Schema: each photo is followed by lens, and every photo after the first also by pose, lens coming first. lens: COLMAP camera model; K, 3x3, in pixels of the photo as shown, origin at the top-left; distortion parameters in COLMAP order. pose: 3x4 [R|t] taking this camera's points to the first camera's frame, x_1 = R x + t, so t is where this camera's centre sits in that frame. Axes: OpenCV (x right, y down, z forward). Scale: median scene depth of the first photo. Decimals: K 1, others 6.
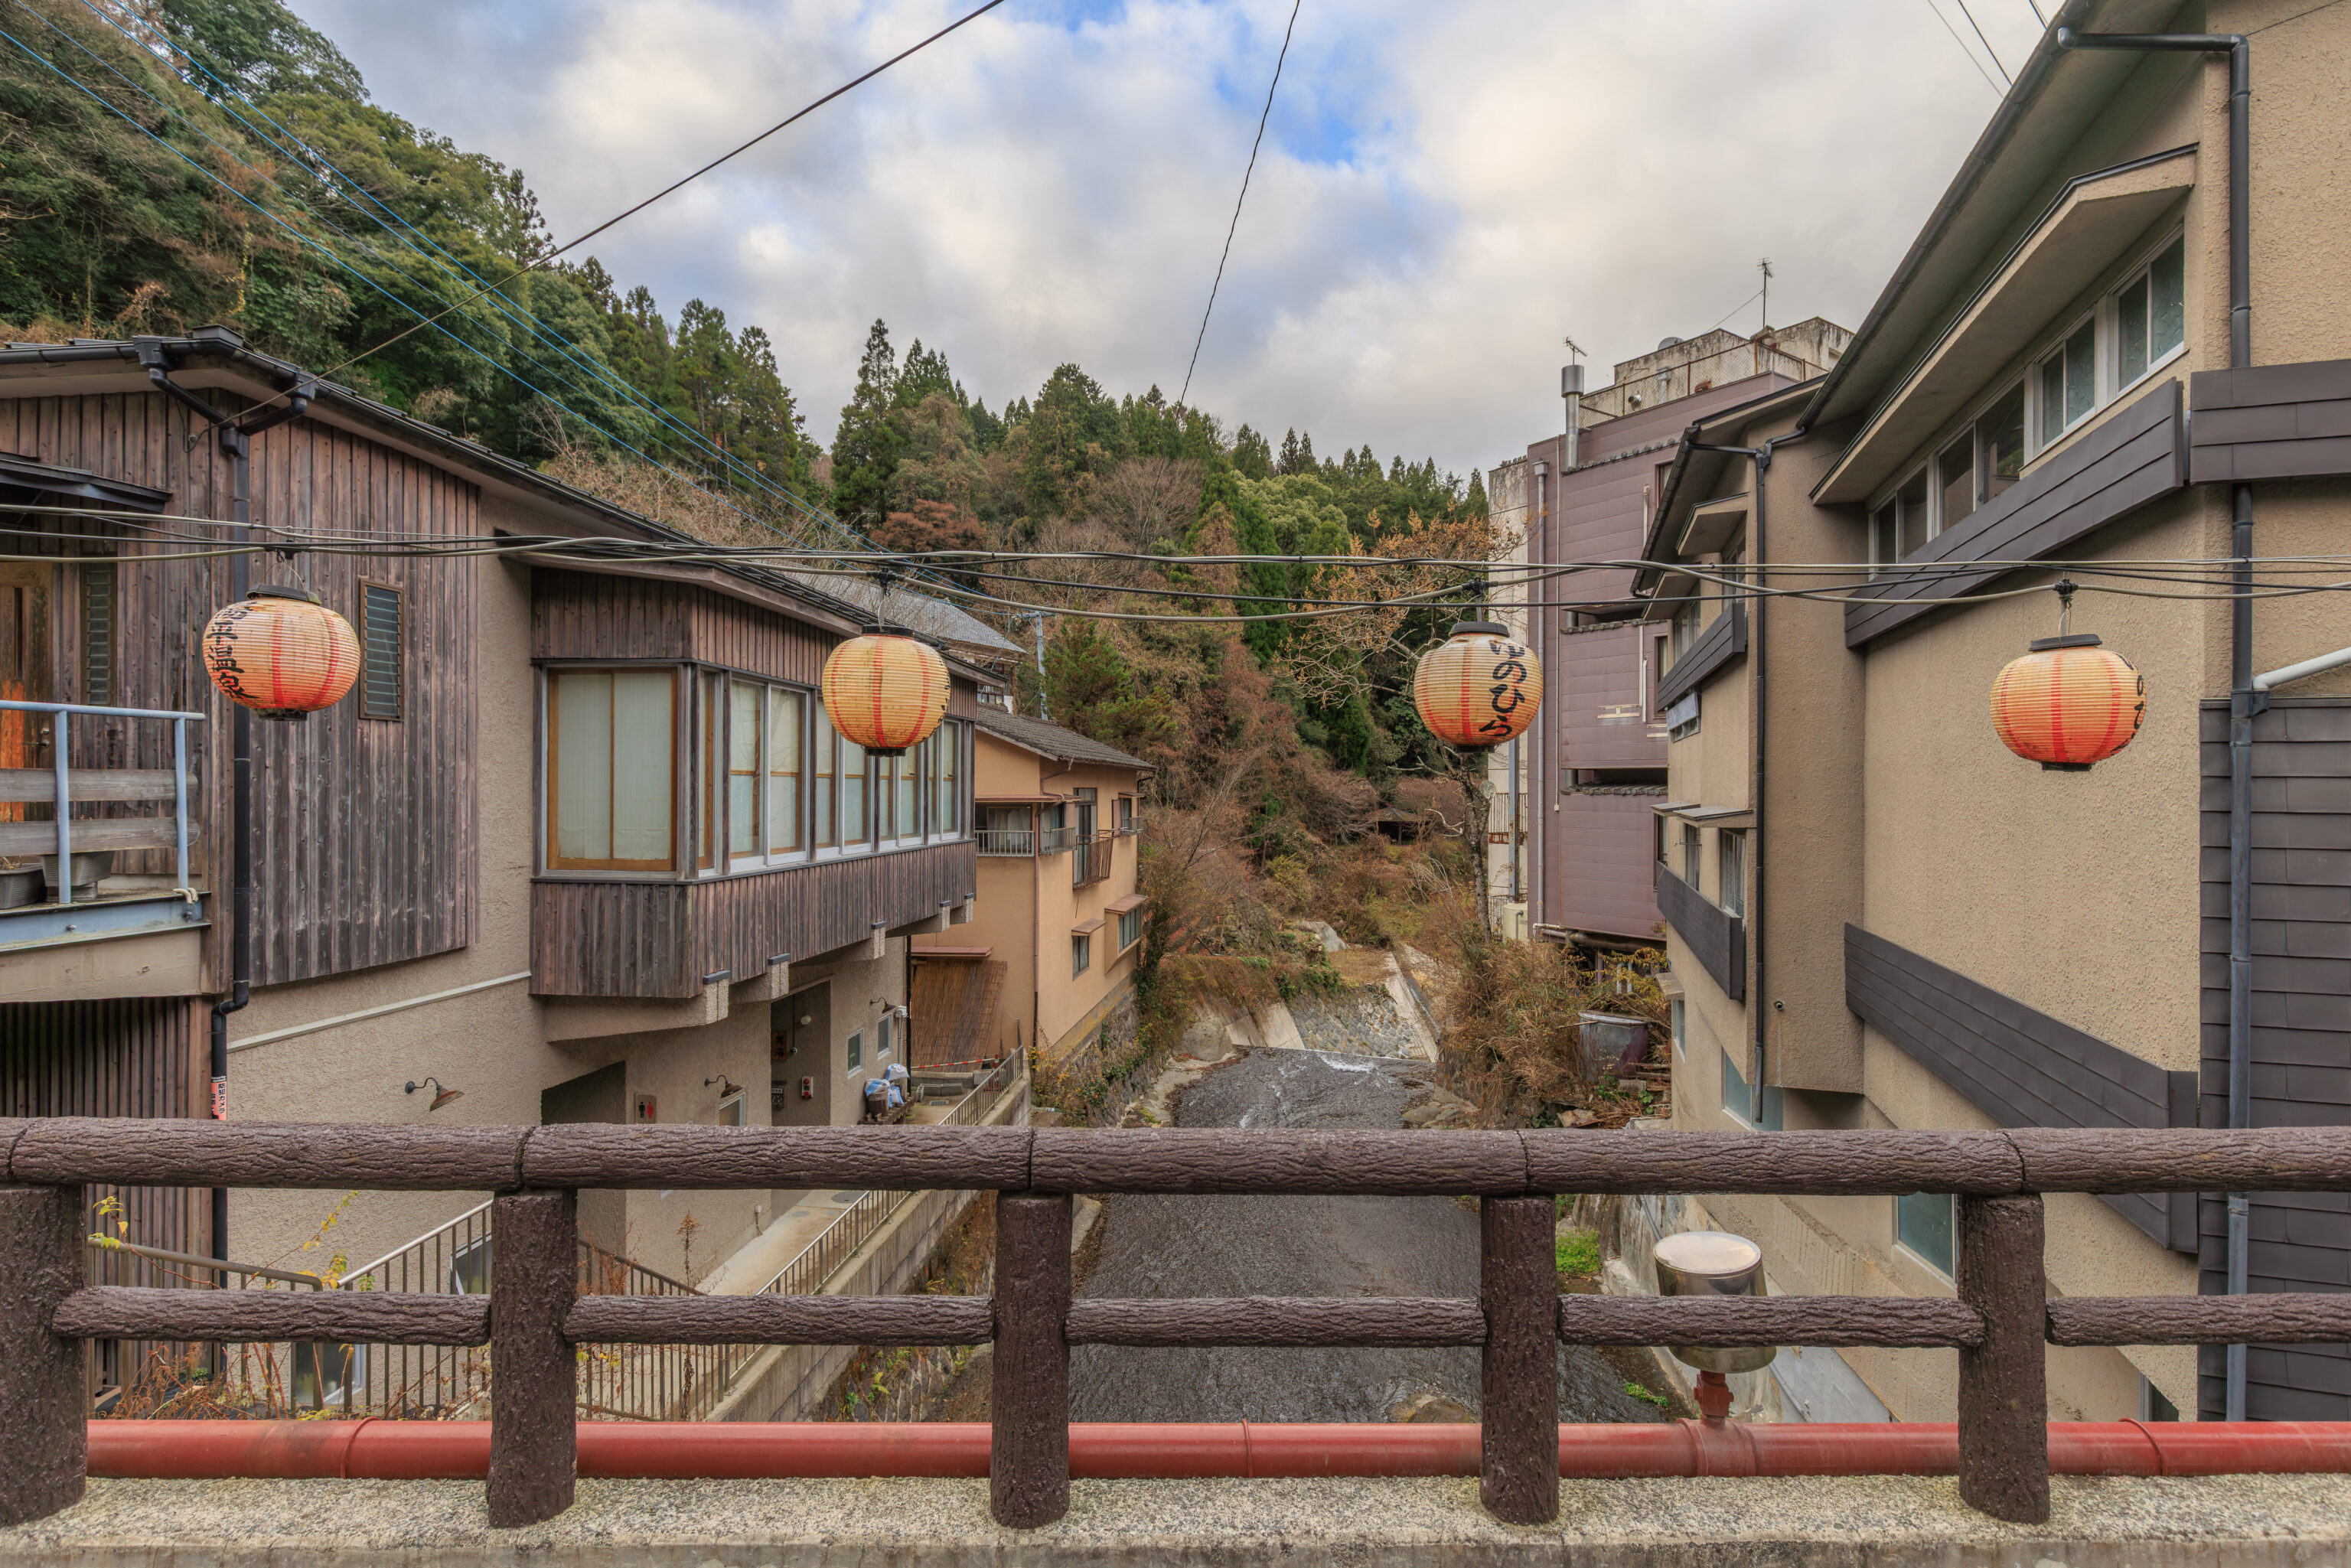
lens RADIAL K [[1147.3, 0, 1175.5], [0, 1147.3, 784.0], [0, 0, 1]] dist [0.002655, 0.000371]
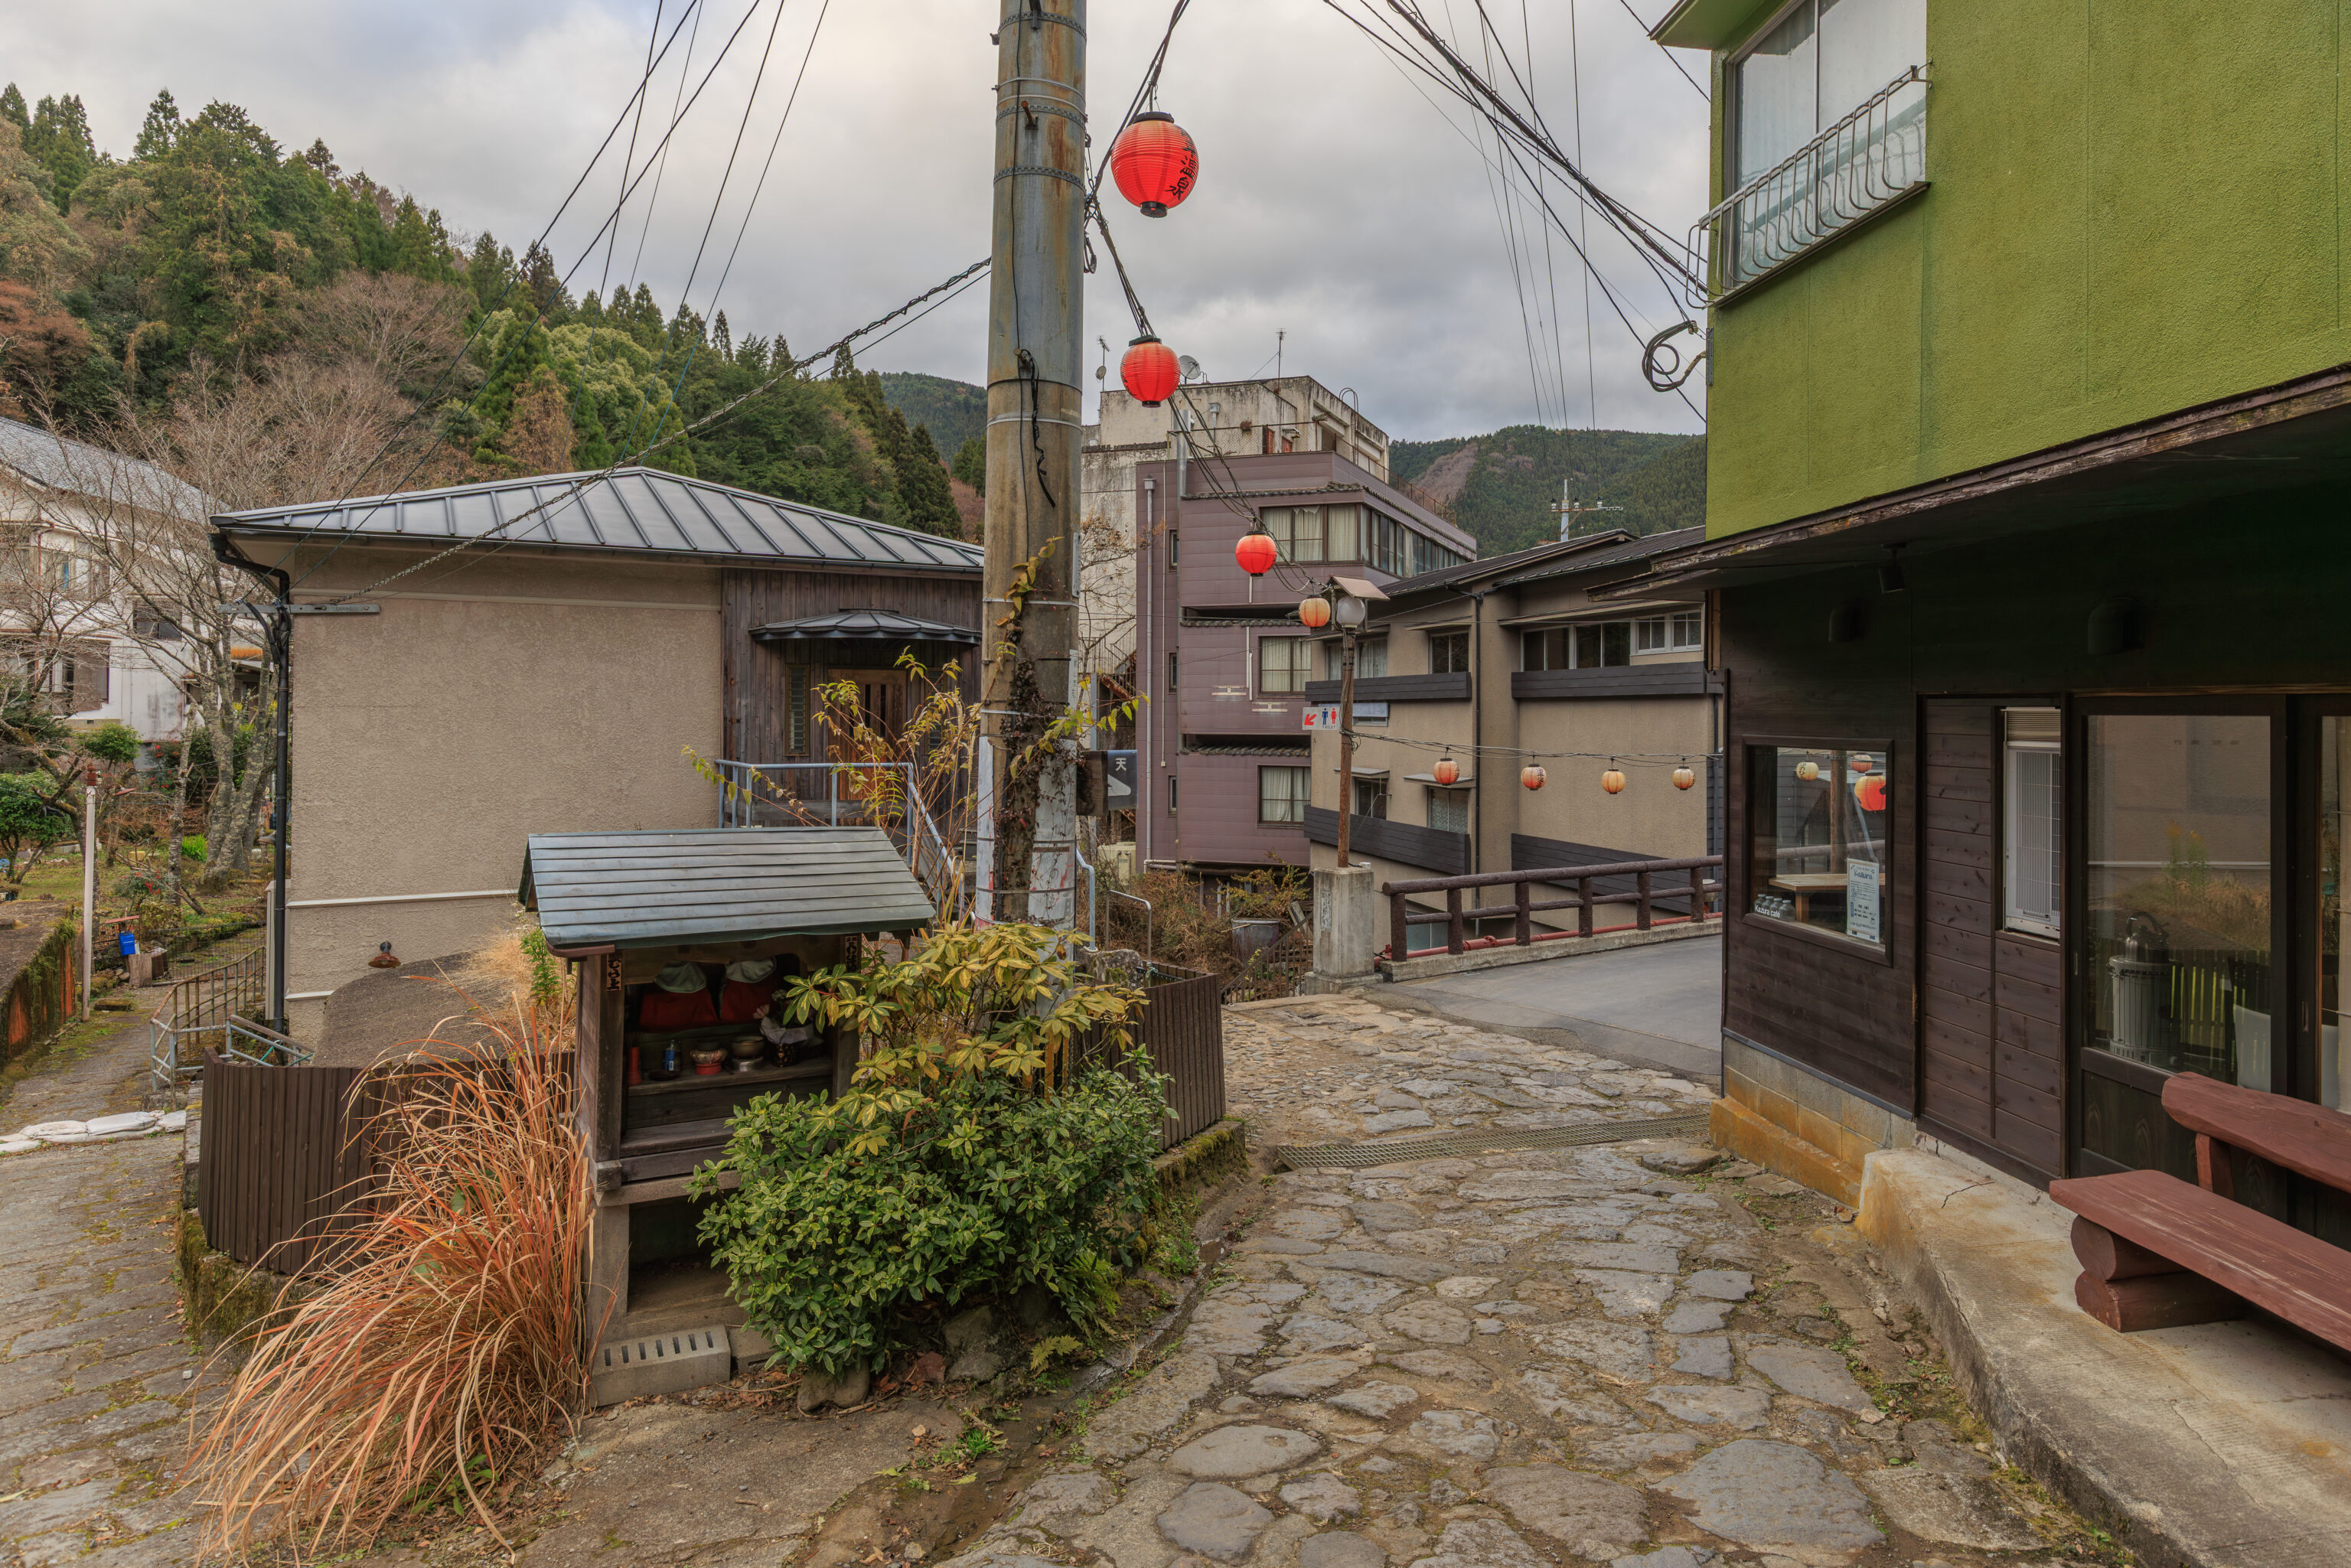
lens RADIAL K [[1398.0, 0, 1270.5], [0, 1398.0, 699.0], [0, 0, 1]] dist [0.000589, 0.000410]
pose [[0.814668, 0.015451, 0.579722, -0.081447], [-0.008707, 0.999858, -0.014412, -0.005239], [-0.579863, 0.006693, 0.814687, -0.052178]]
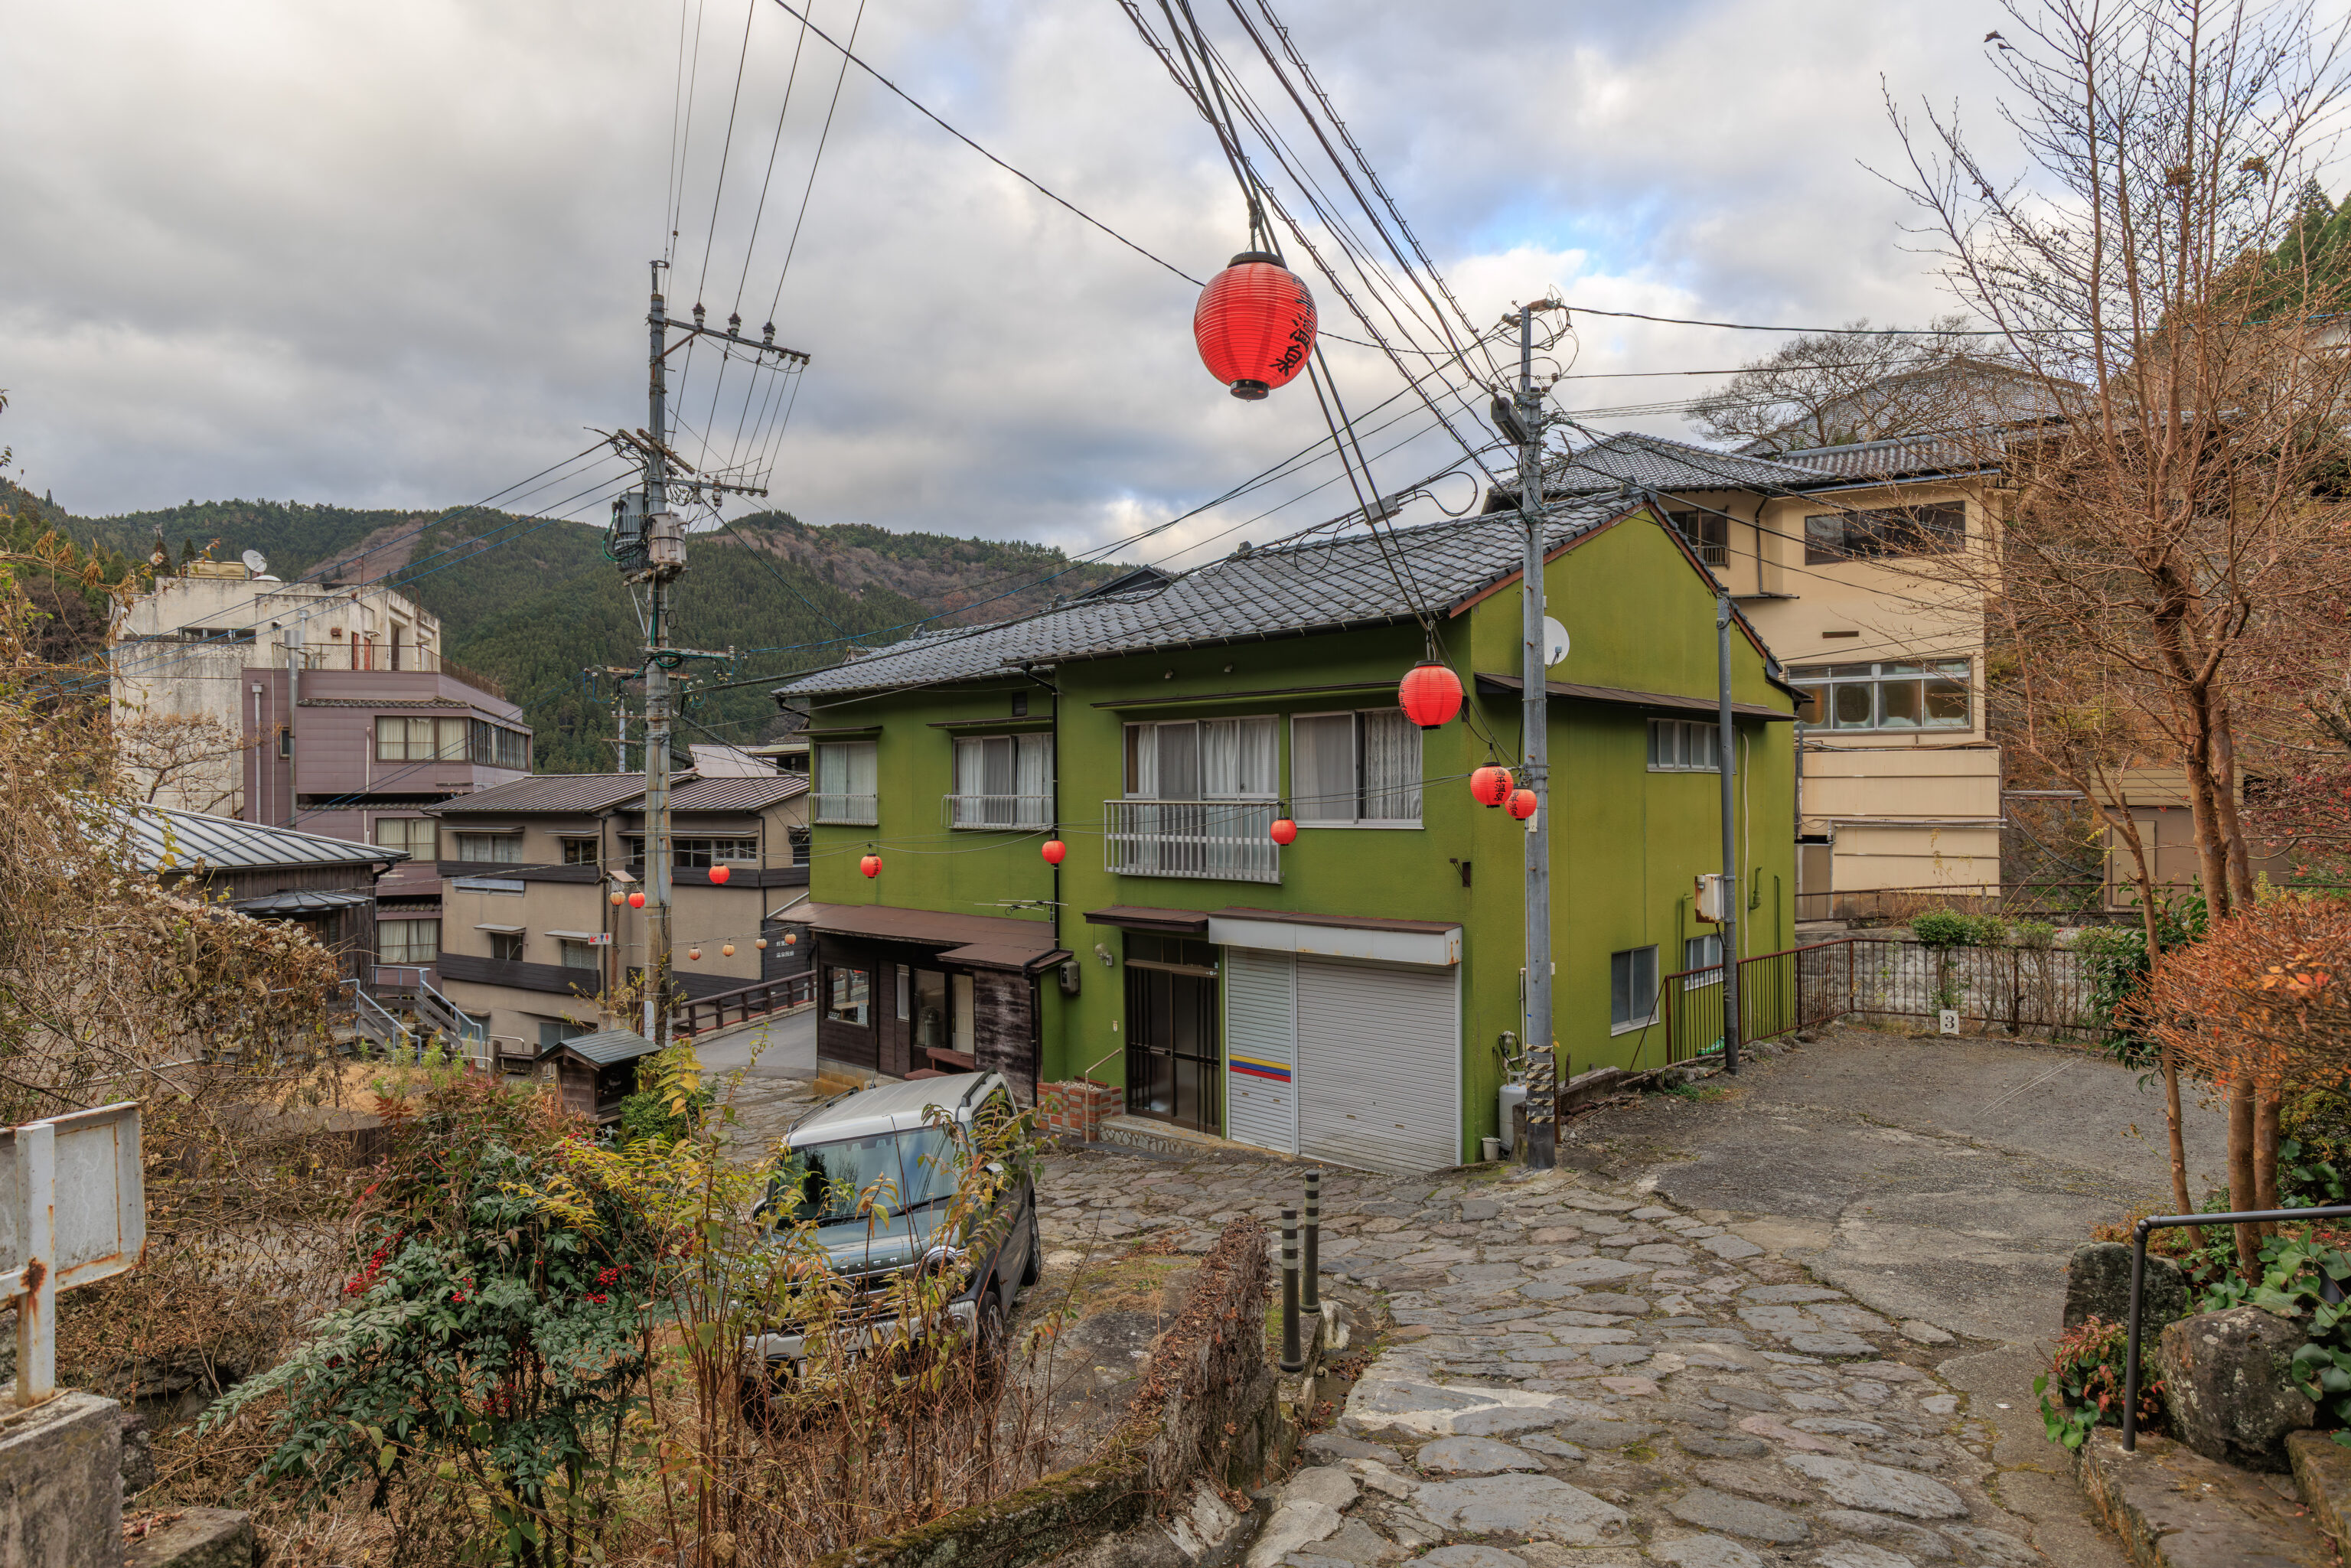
lens RADIAL K [[1303.0, 0, 1176.6], [0, 1303.0, 789.3], [0, 0, 1]] dist [0.000704, 0.000336]
pose [[0.270950, 0.003667, 0.962587, -0.176320], [0.005639, 0.999970, -0.005396, -0.024717], [-0.962577, 0.006890, 0.270921, -0.103131]]
